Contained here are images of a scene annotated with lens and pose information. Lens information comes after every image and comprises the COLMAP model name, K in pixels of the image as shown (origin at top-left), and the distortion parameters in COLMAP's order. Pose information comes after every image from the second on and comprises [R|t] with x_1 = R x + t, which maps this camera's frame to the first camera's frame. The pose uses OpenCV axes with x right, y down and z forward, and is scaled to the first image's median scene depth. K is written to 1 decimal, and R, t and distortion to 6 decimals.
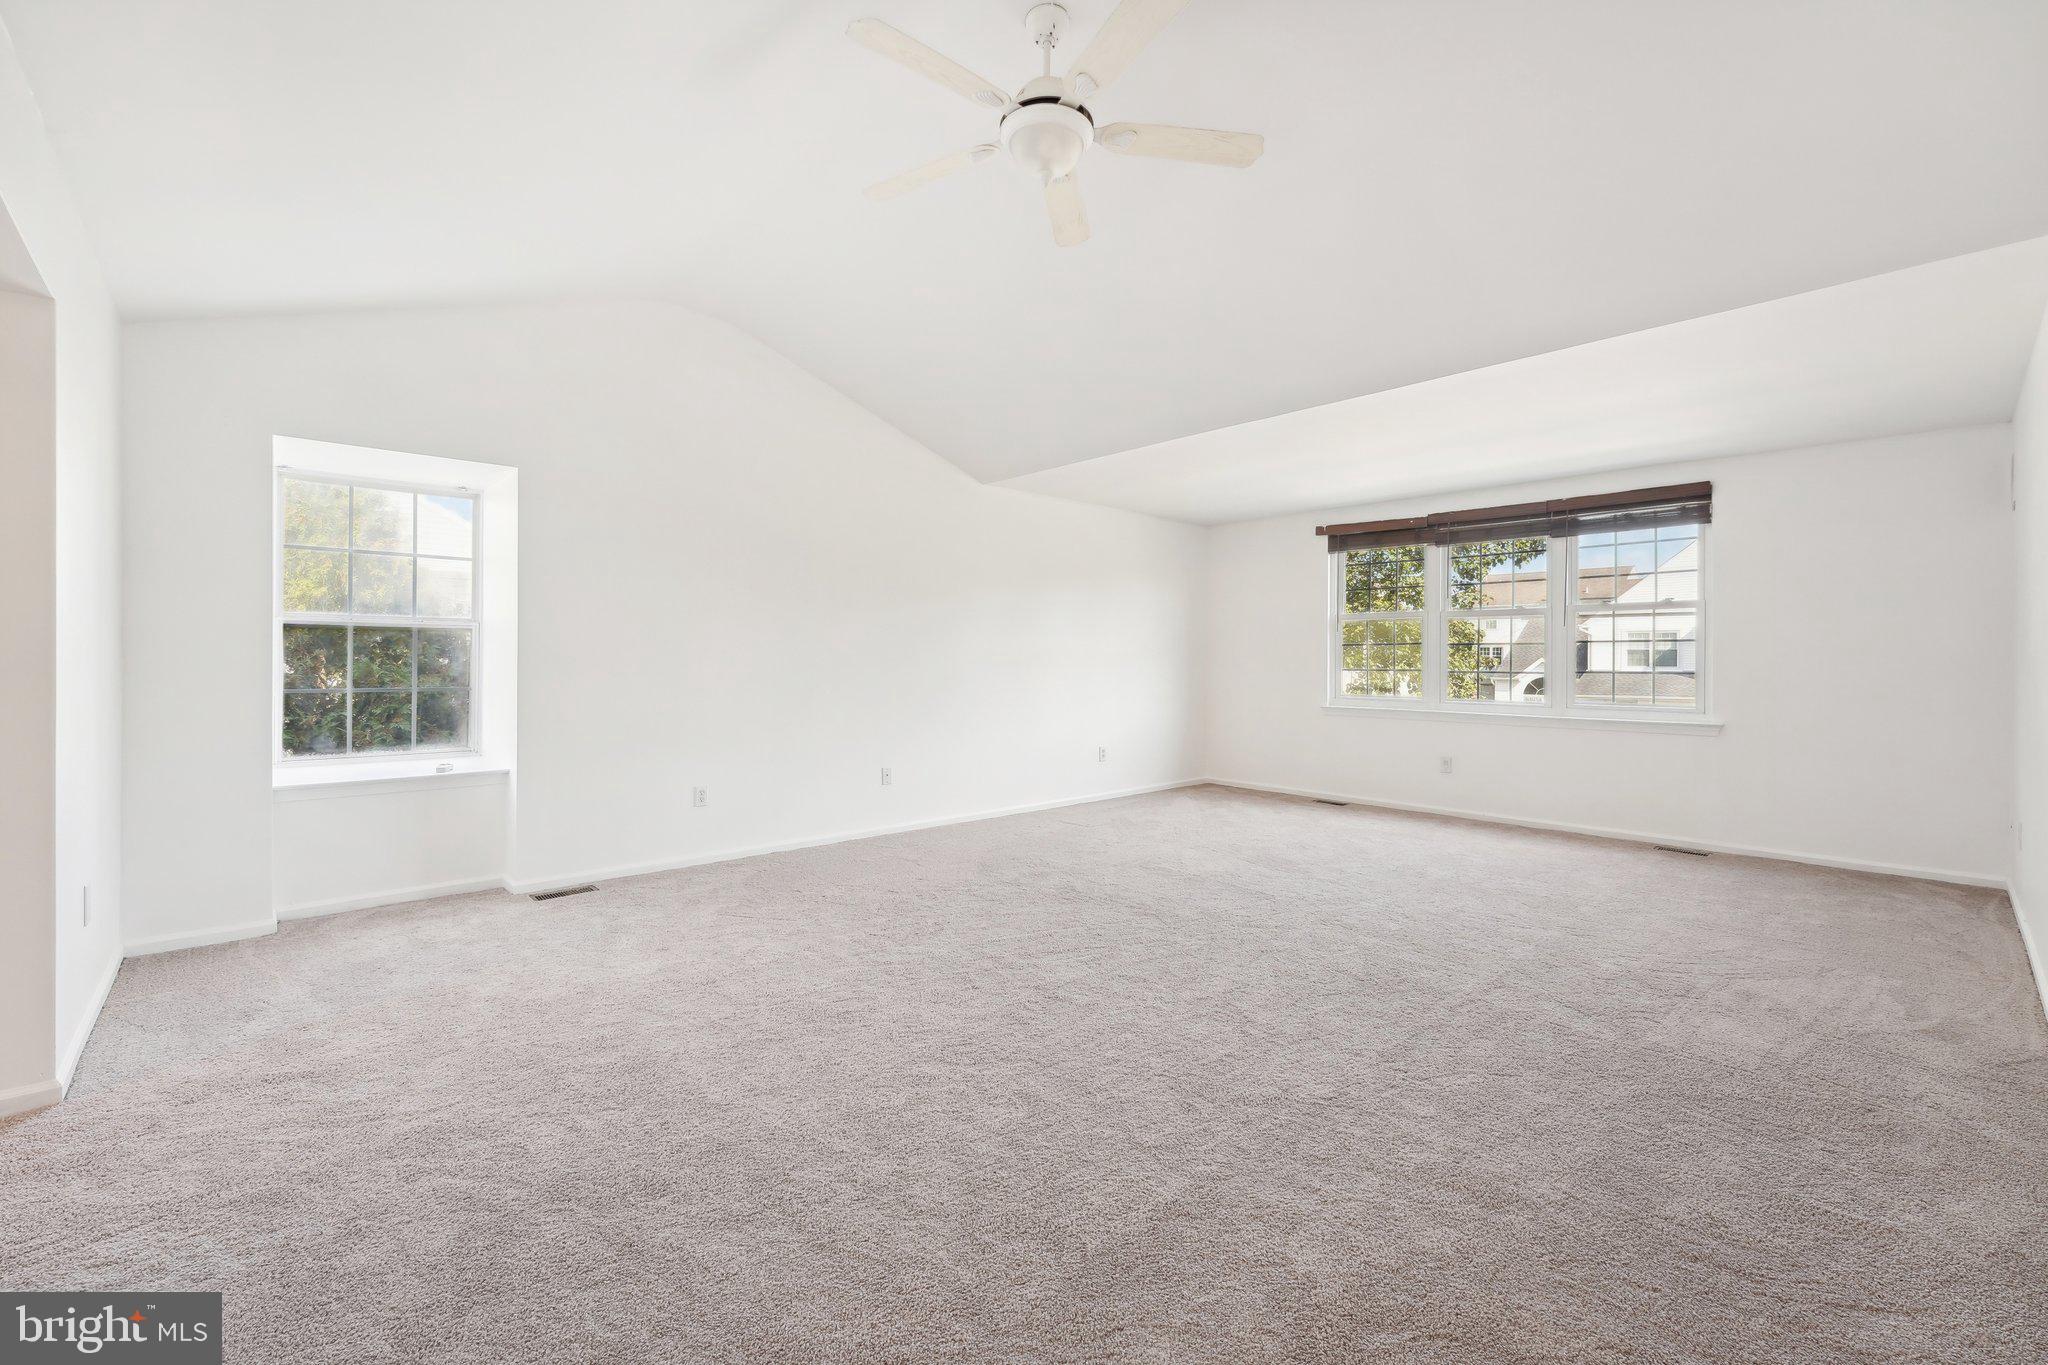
lens RADIAL K [[849.5, 0, 1021.3], [0, 849.5, 674.3], [0, 0, 1]] dist [-0.001309, 0.000242]
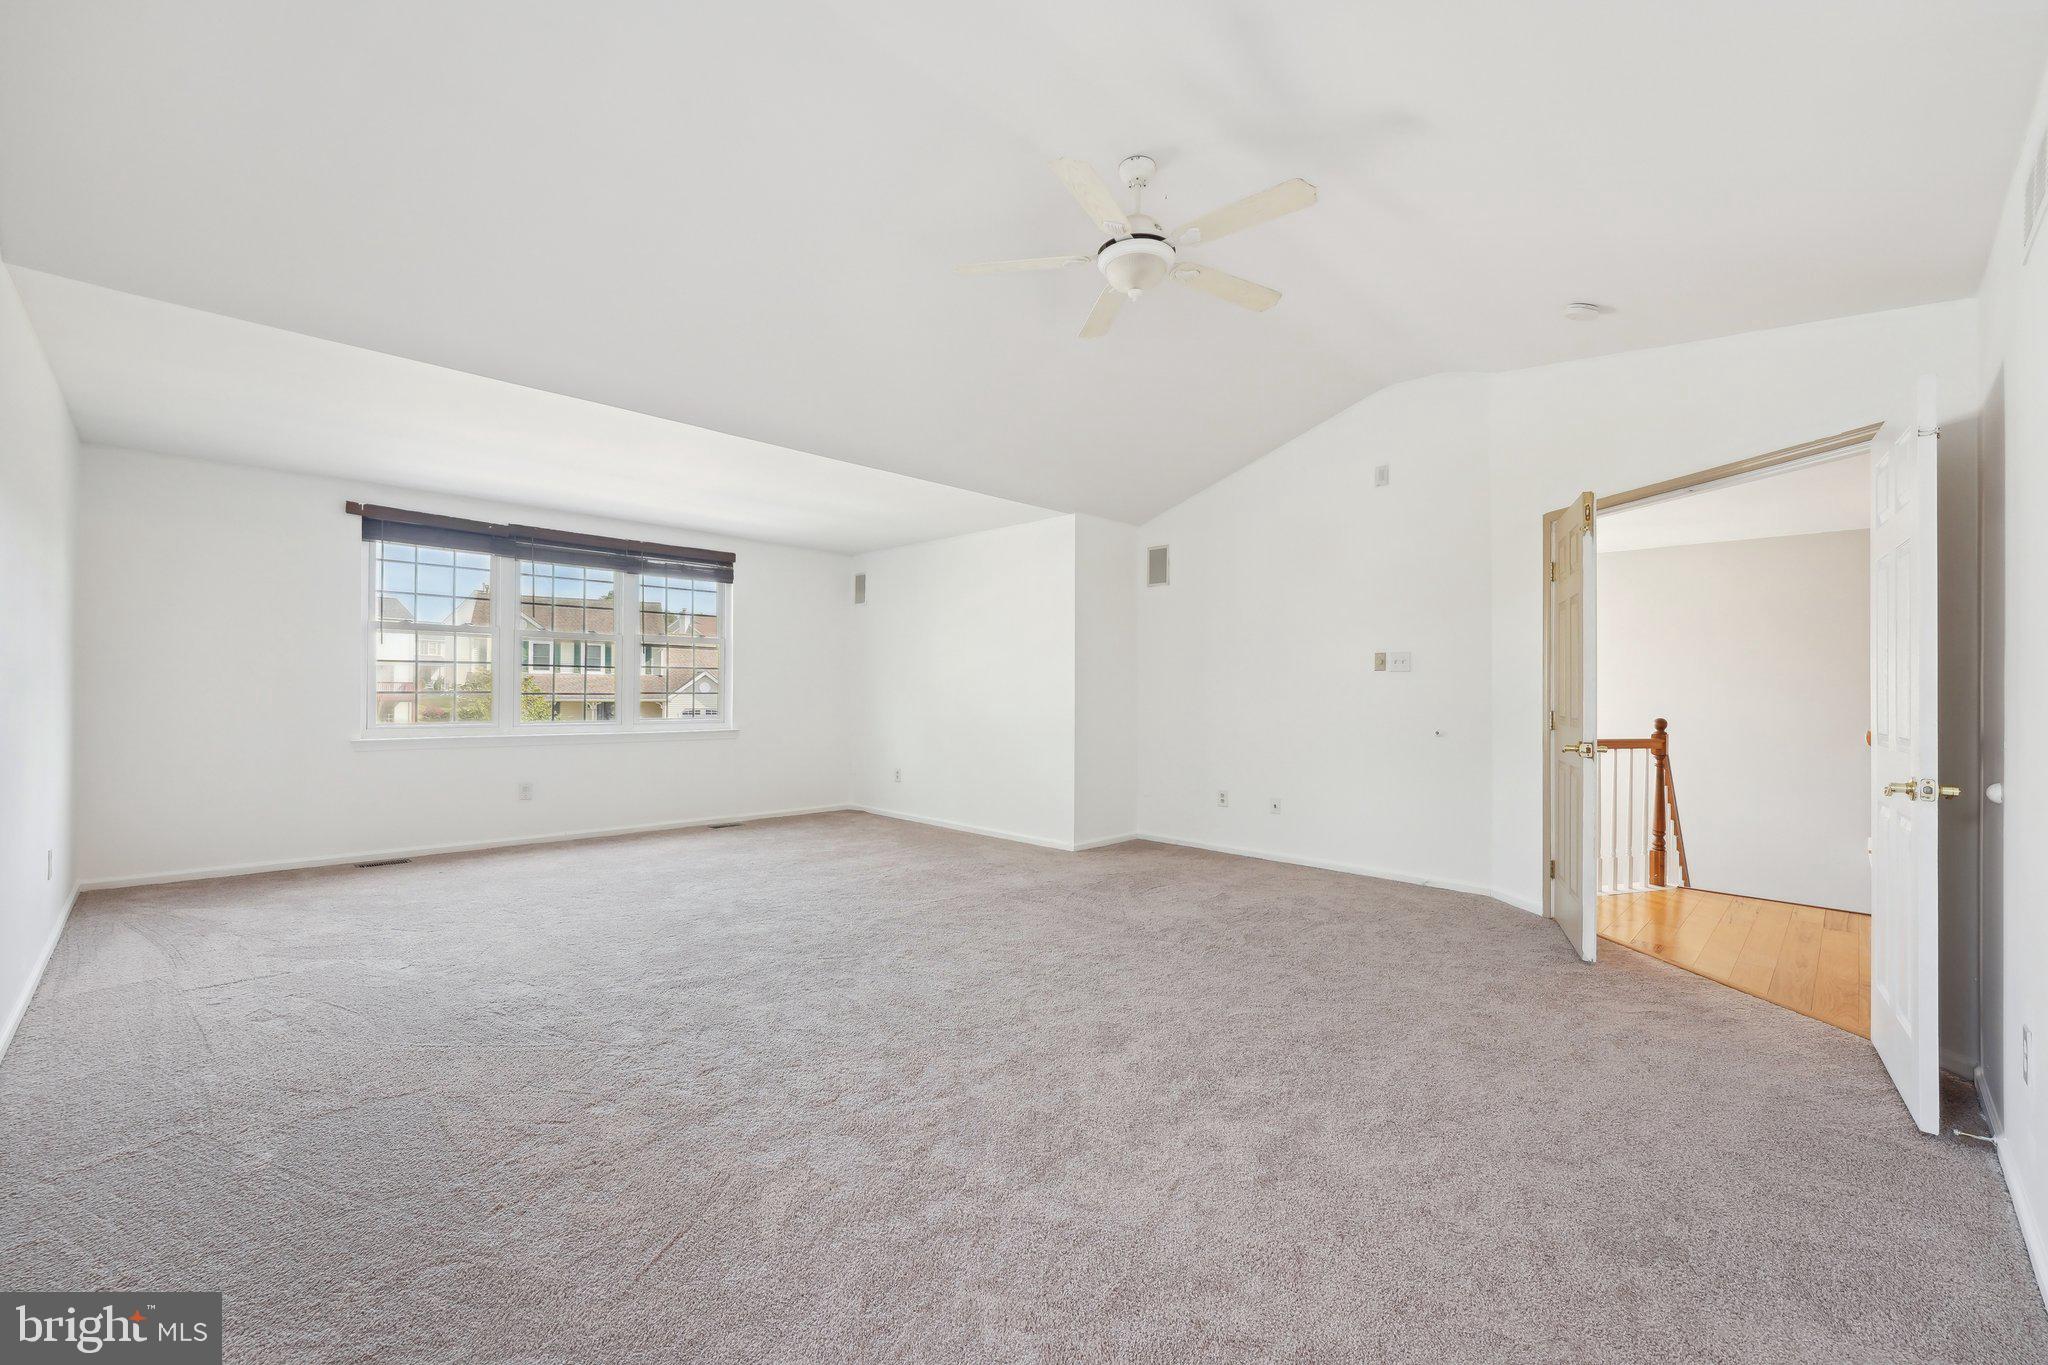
lens RADIAL K [[849.5, 0, 1020.9], [0, 849.5, 683.3], [0, 0, 1]] dist [-0.001309, 0.000242]
pose [[-0.057367, -0.000912, 0.998353, -0.519282], [0.002573, 0.999996, 0.001061, -0.014698], [-0.998350, 0.002630, -0.057365, 0.540555]]
